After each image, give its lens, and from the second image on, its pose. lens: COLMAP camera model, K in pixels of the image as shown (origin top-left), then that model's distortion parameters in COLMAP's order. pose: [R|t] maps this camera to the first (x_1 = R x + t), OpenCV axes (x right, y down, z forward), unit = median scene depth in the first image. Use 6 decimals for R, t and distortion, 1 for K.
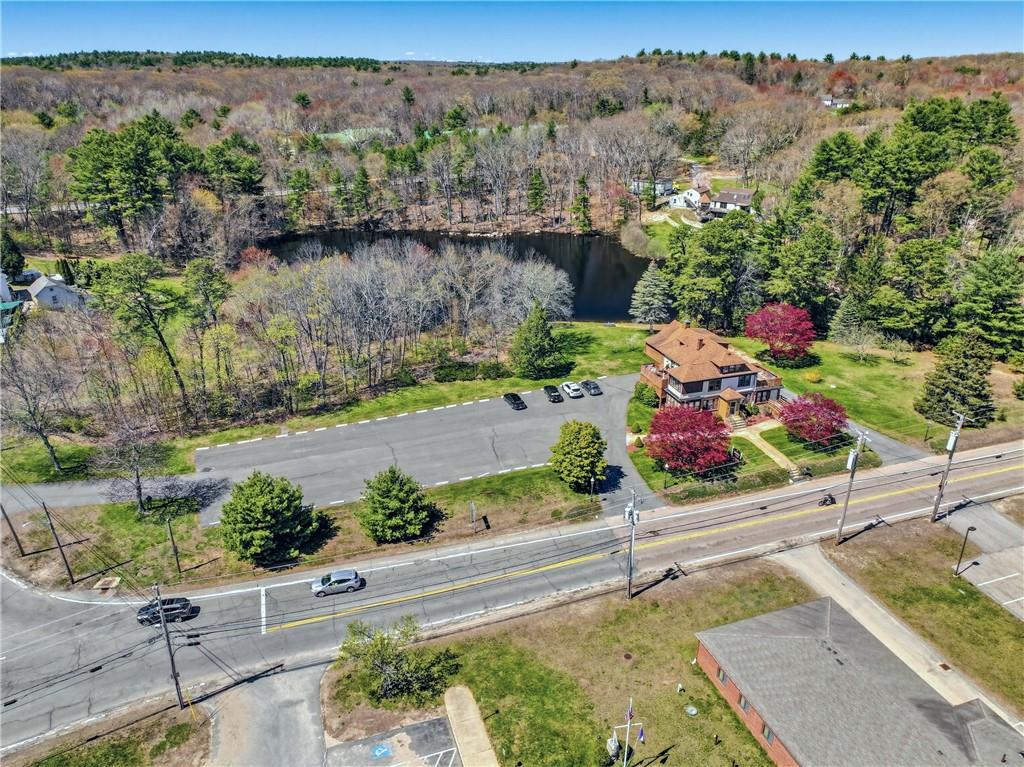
lens RADIAL K [[735.9, 0, 508.5], [0, 735.9, 355.4], [0, 0, 1]] dist [0.002447, 0.003874]
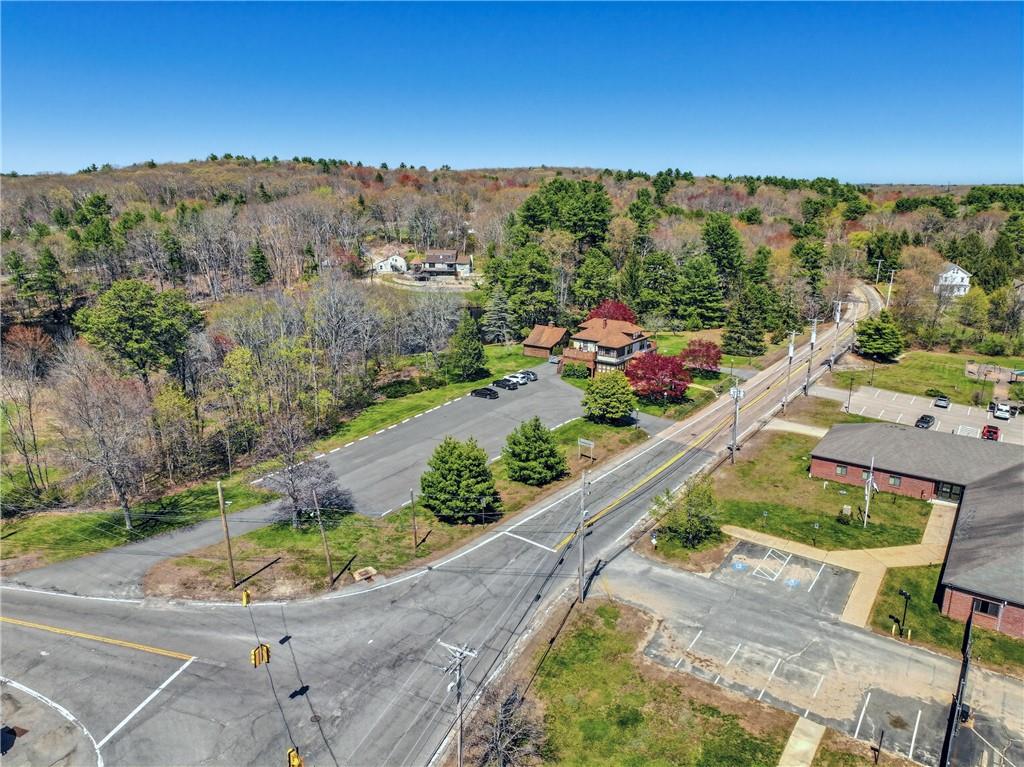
lens RADIAL K [[715.3, 0, 512.0], [0, 715.3, 383.5], [0, 0, 1]] dist [-0.003061, 0.024736]
pose [[0.812969, -0.151991, 0.562121, -0.819024], [0.207941, 0.977462, -0.036441, 0.136360], [-0.543913, 0.146513, 0.826252, 0.100864]]
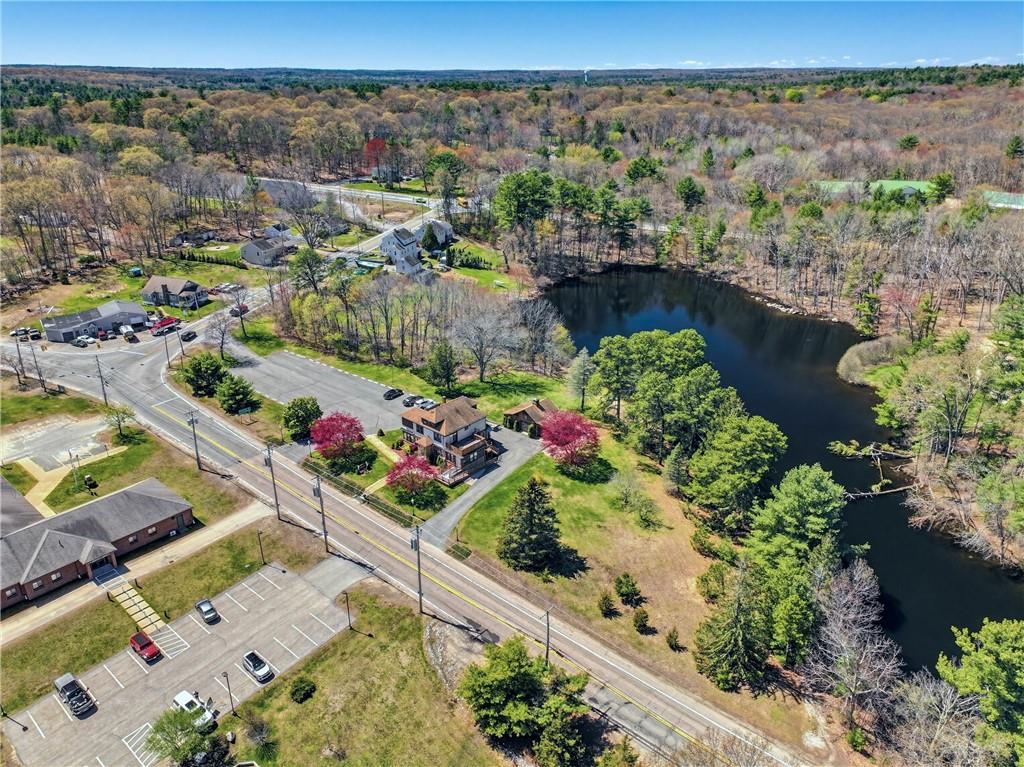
lens RADIAL K [[711.7, 0, 512.0], [0, 711.7, 383.5], [0, 0, 1]] dist [0.007484, 0.002334]
pose [[0.506174, 0.345460, -0.790218, 1.803739], [-0.315761, 0.926881, 0.202944, -0.467653], [0.802547, 0.146795, 0.578246, 0.503784]]
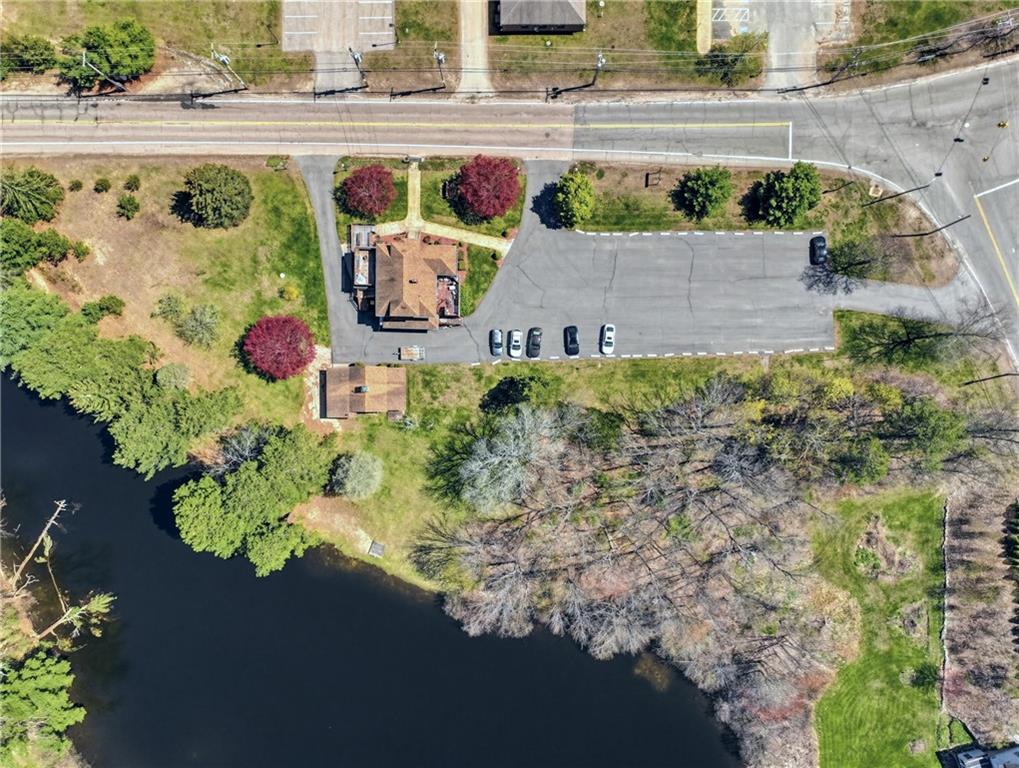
lens RADIAL K [[708.2, 0, 509.5], [0, 708.2, 384.0], [0, 0, 1]] dist [0.007484, 0.002334]
pose [[-0.944766, -0.327742, 0.001780, 0.104854], [0.125095, -0.355574, 0.926239, -1.407735], [-0.302935, 0.875301, 0.376933, 0.964835]]
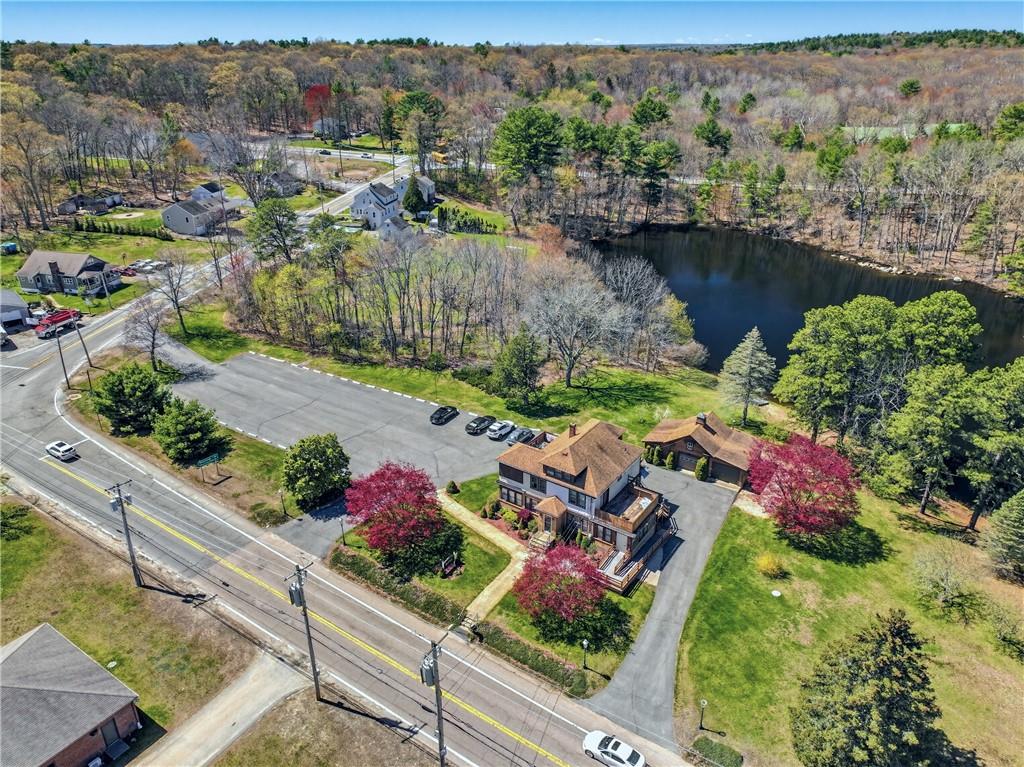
lens RADIAL K [[715.3, 0, 512.0], [0, 715.3, 383.5], [0, 0, 1]] dist [-0.003061, 0.024736]
pose [[0.600846, 0.336453, -0.725110, 1.018153], [-0.289607, 0.937104, 0.194842, -0.257729], [0.745058, 0.092927, 0.660494, 0.644757]]
